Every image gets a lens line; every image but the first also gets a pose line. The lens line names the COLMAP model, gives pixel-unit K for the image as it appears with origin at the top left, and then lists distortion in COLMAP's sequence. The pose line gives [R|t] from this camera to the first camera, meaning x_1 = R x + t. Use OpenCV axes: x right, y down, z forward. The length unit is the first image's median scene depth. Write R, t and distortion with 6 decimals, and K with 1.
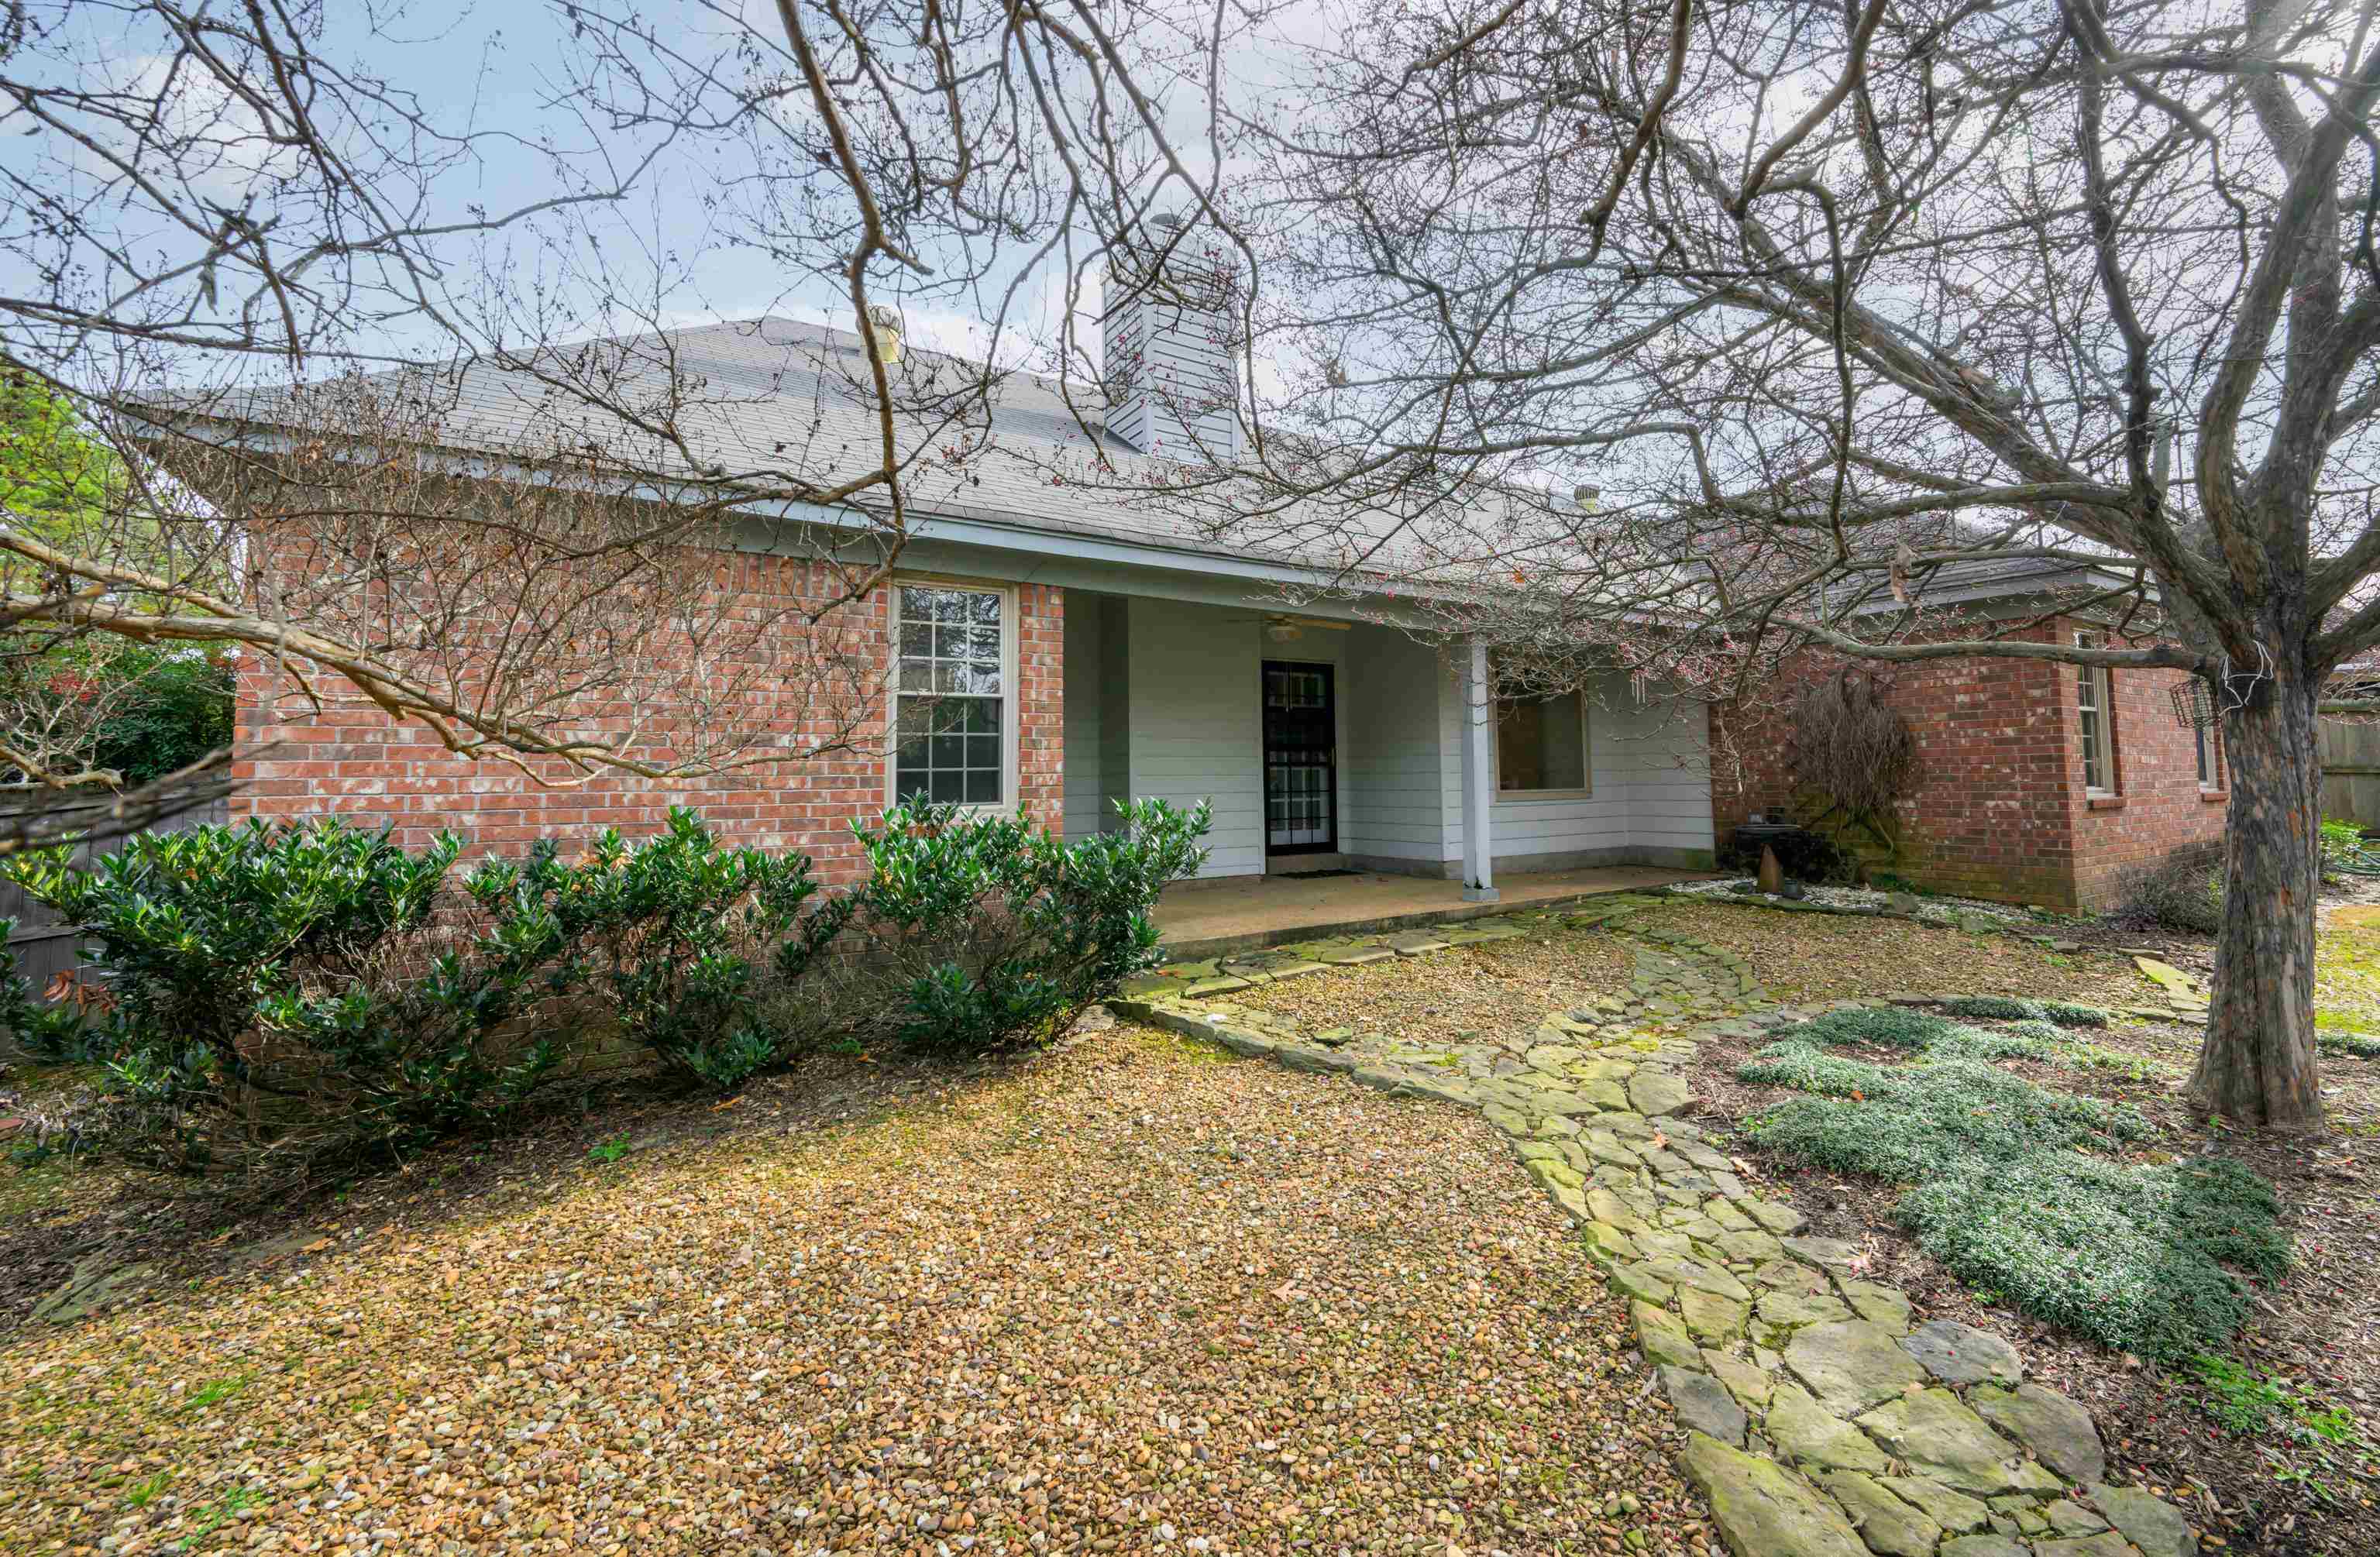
lens RADIAL K [[1005.8, 0, 1262.1], [0, 1005.8, 694.0], [0, 0, 1]] dist [-0.000774, -0.000050]
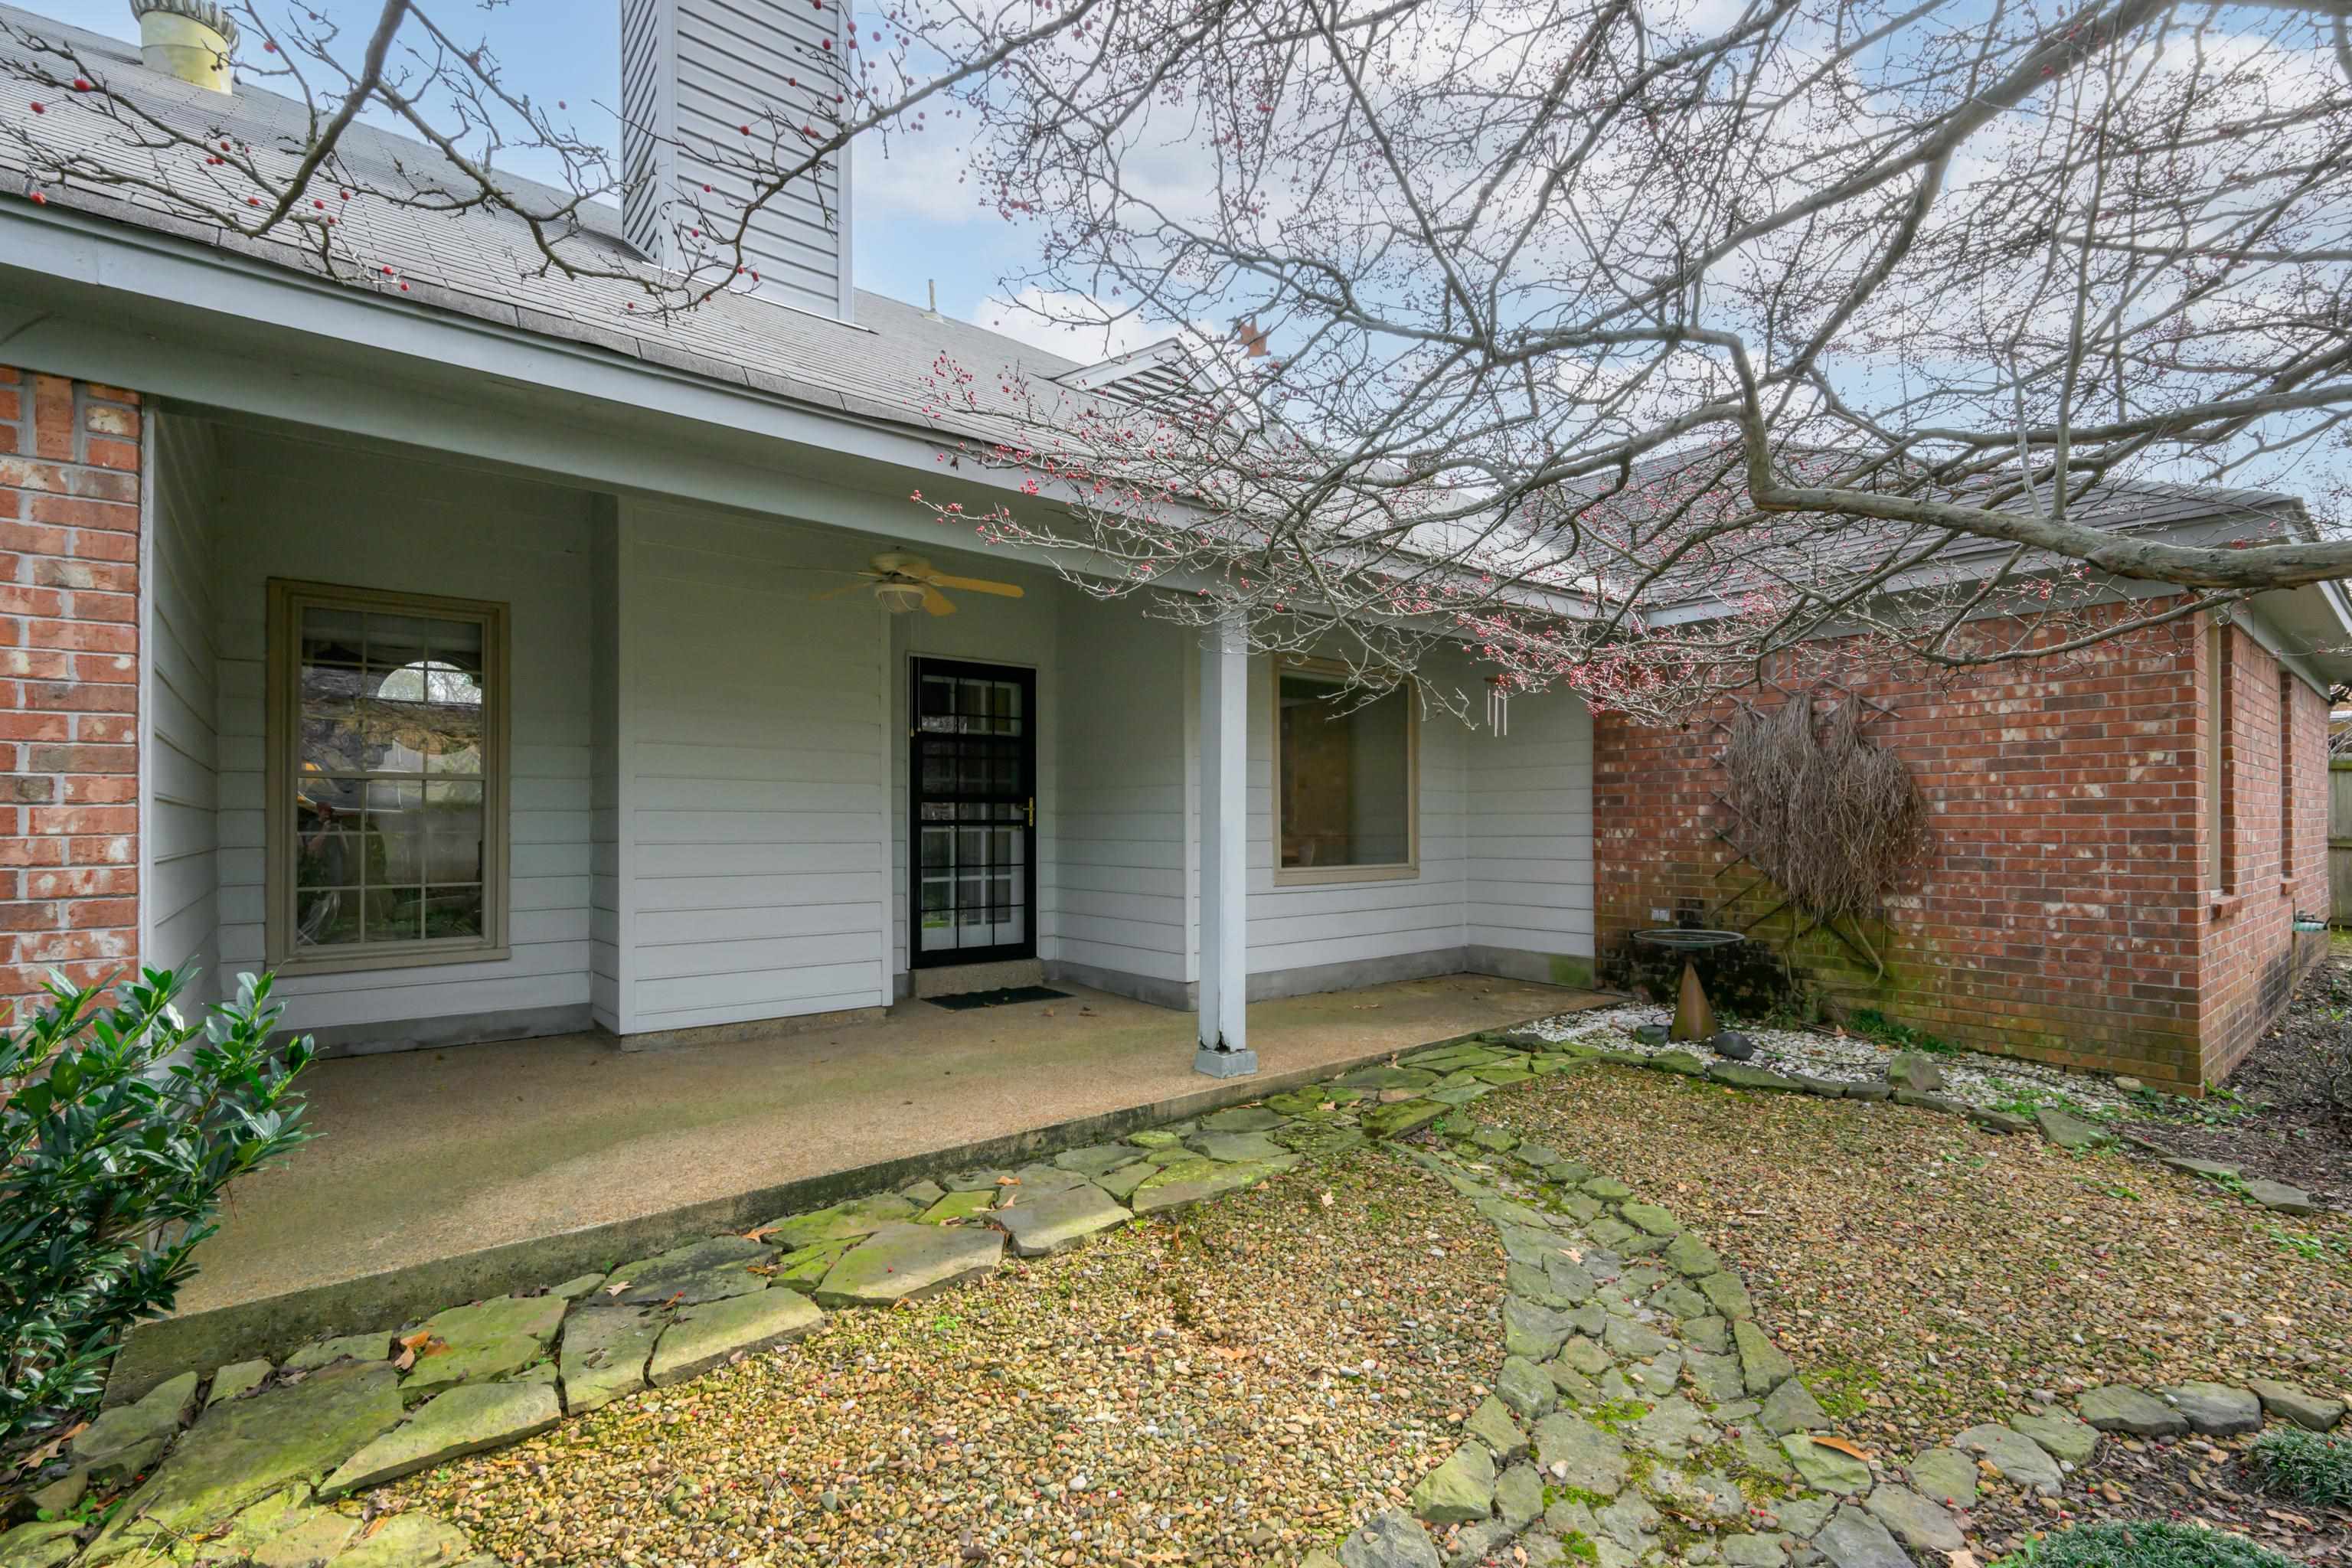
lens RADIAL K [[1042.4, 0, 1184.0], [0, 1042.4, 801.3], [0, 0, 1]] dist [-0.001966, -0.000087]
pose [[0.995176, 0.013501, 0.097177, 0.121015], [-0.019630, 0.997858, 0.062397, 0.013799], [-0.096126, -0.064004, 0.993309, 0.383272]]
